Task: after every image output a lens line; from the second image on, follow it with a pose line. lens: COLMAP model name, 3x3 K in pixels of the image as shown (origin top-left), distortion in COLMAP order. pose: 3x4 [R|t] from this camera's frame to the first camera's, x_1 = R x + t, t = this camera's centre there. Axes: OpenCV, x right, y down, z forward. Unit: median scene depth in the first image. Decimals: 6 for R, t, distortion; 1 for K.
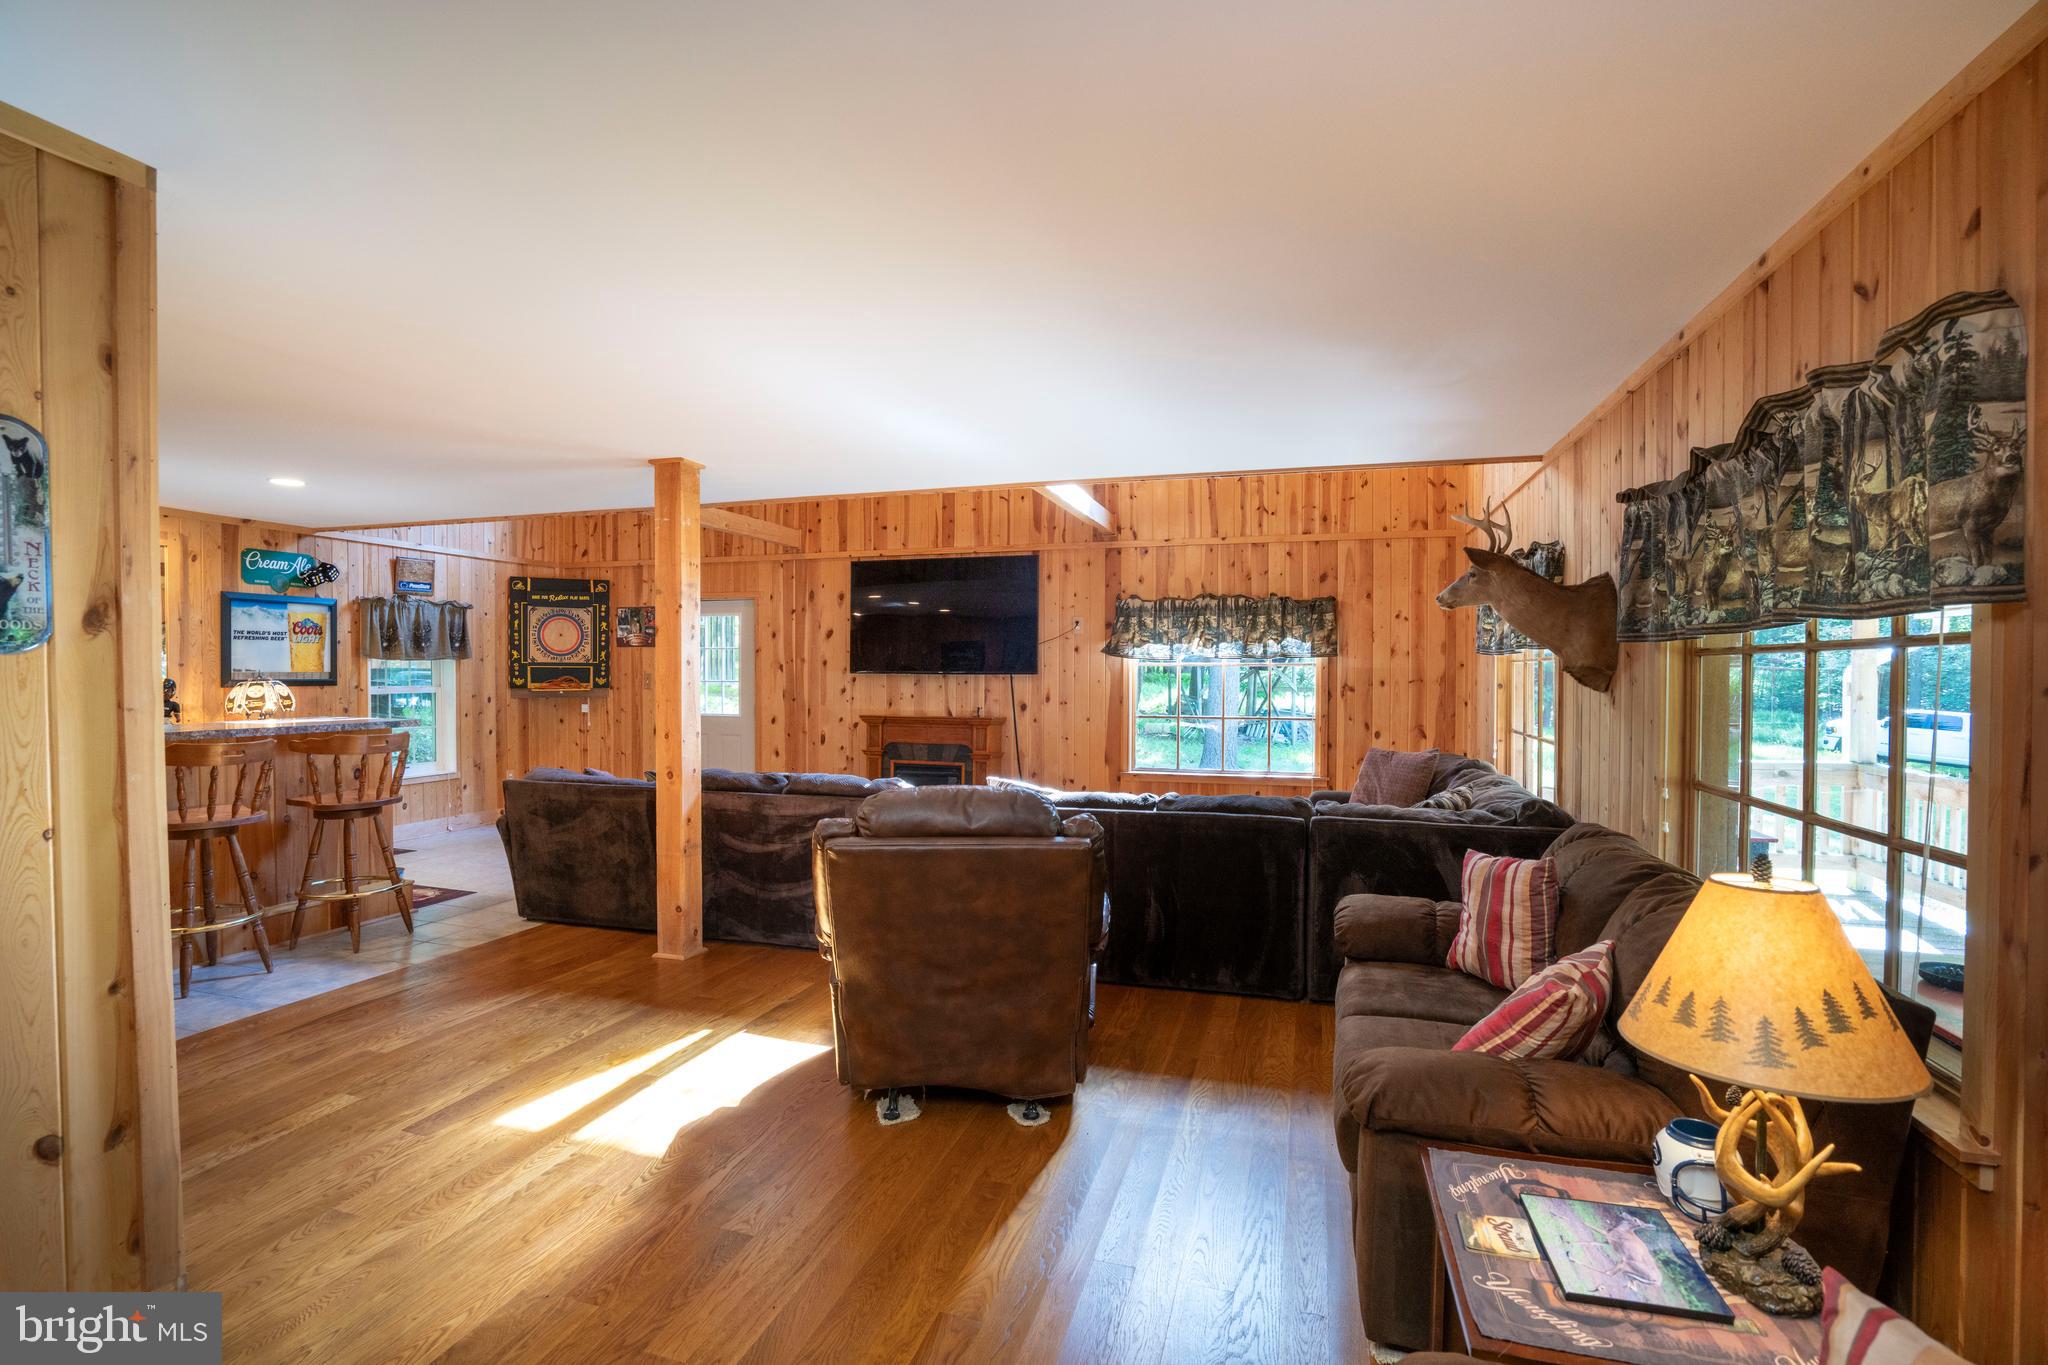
lens RADIAL K [[943.8, 0, 1019.6], [0, 943.8, 685.5], [0, 0, 1]] dist [-0.064231, 0.025433]
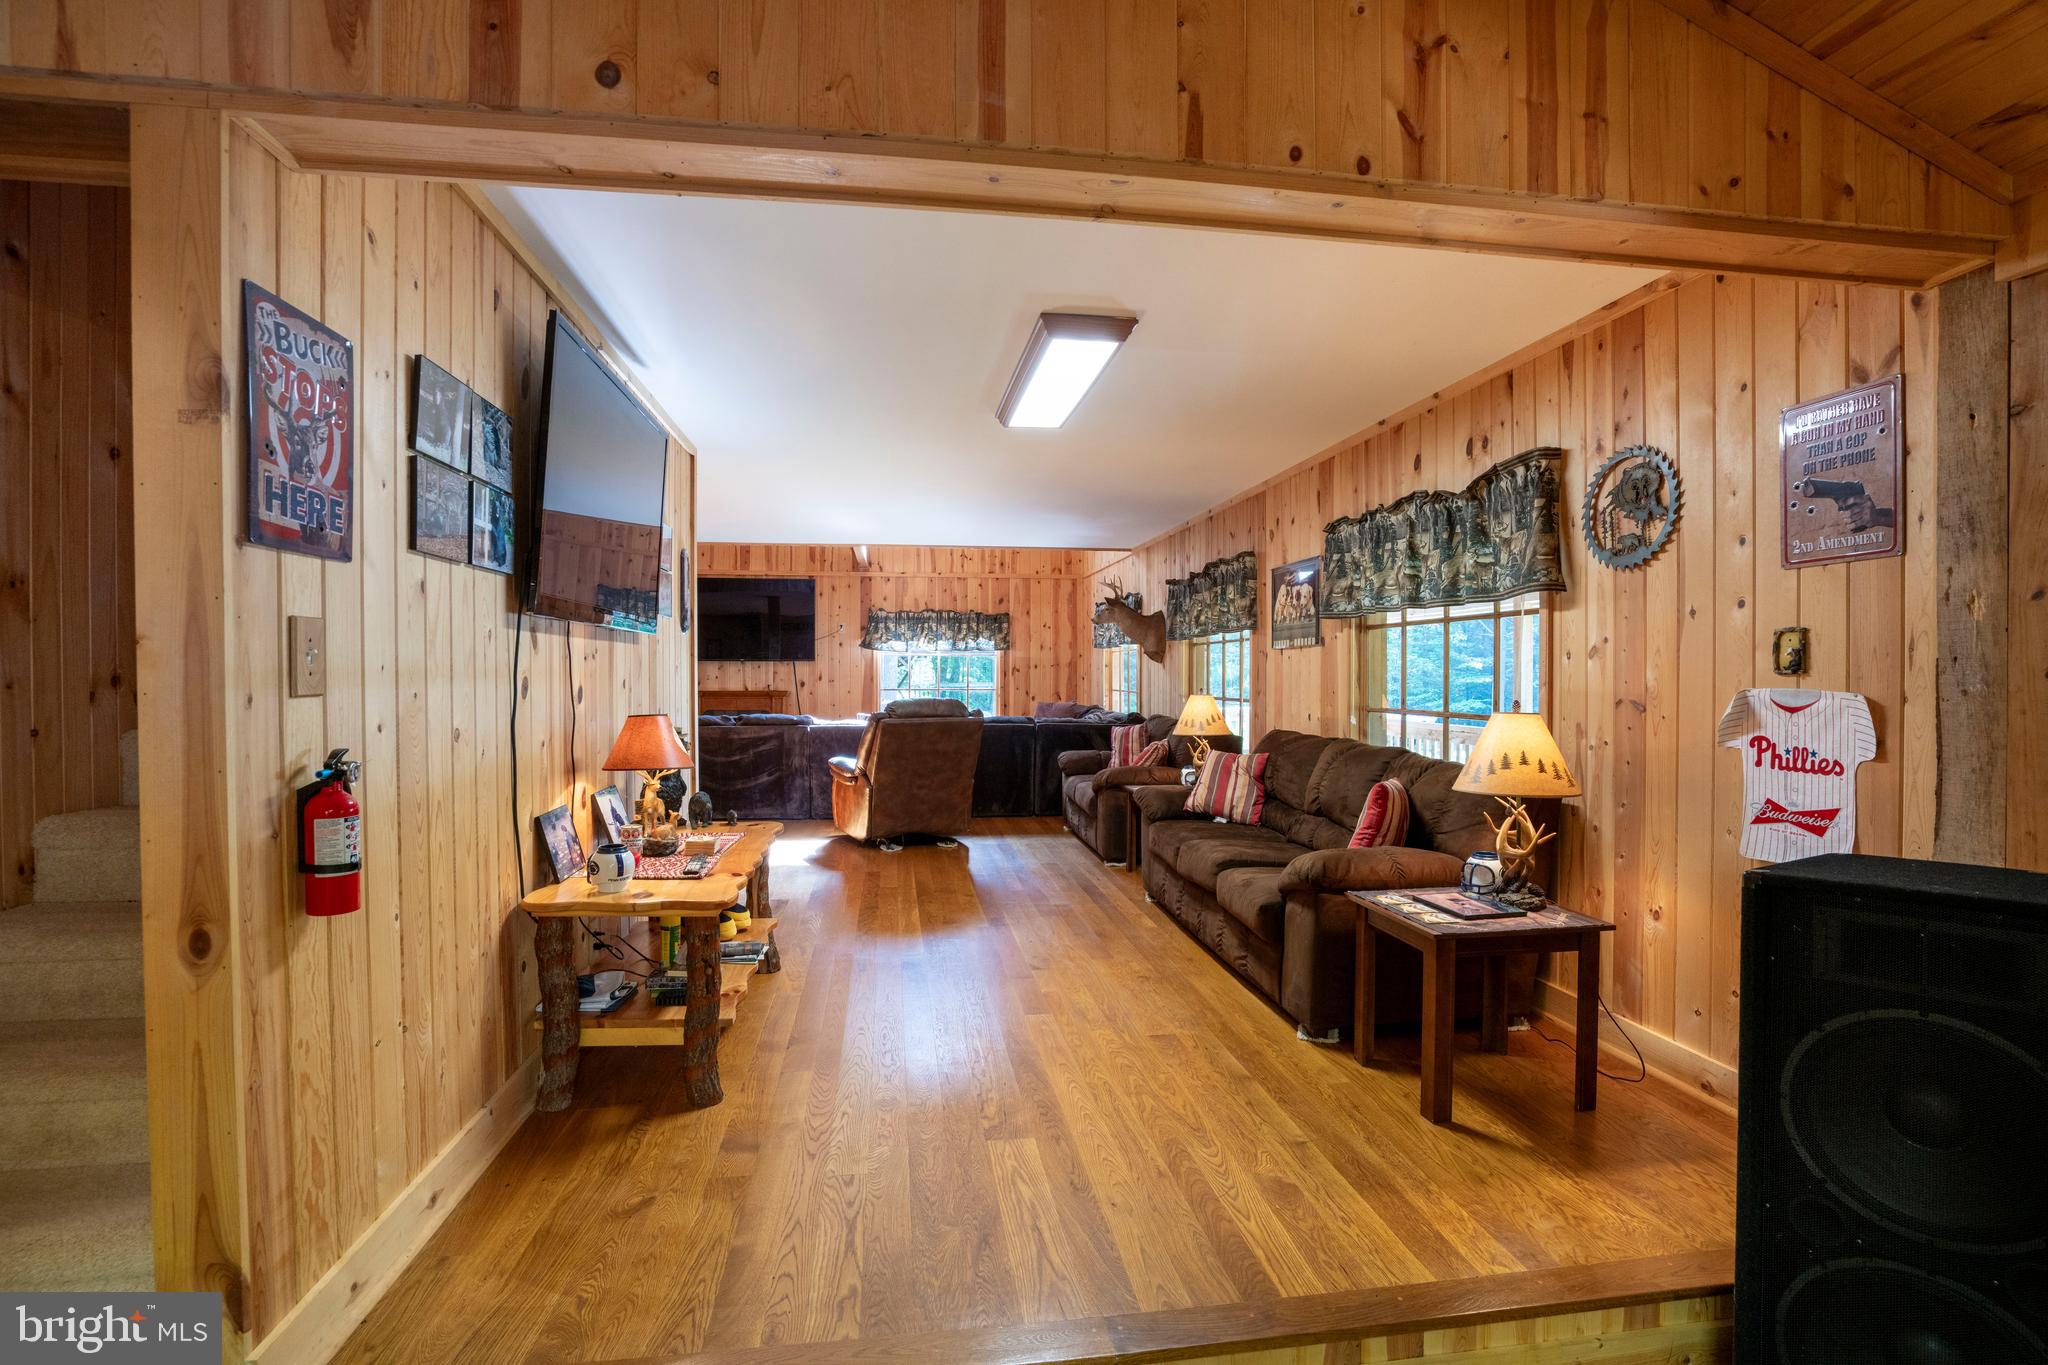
lens RADIAL K [[943.8, 0, 1019.6], [0, 943.8, 685.5], [0, 0, 1]] dist [-0.064231, 0.025433]
pose [[0.907101, -0.006712, 0.420859, -0.337341], [0.007601, 0.999971, -0.000435, 0.031469], [-0.420844, 0.003594, 0.907126, -0.491668]]
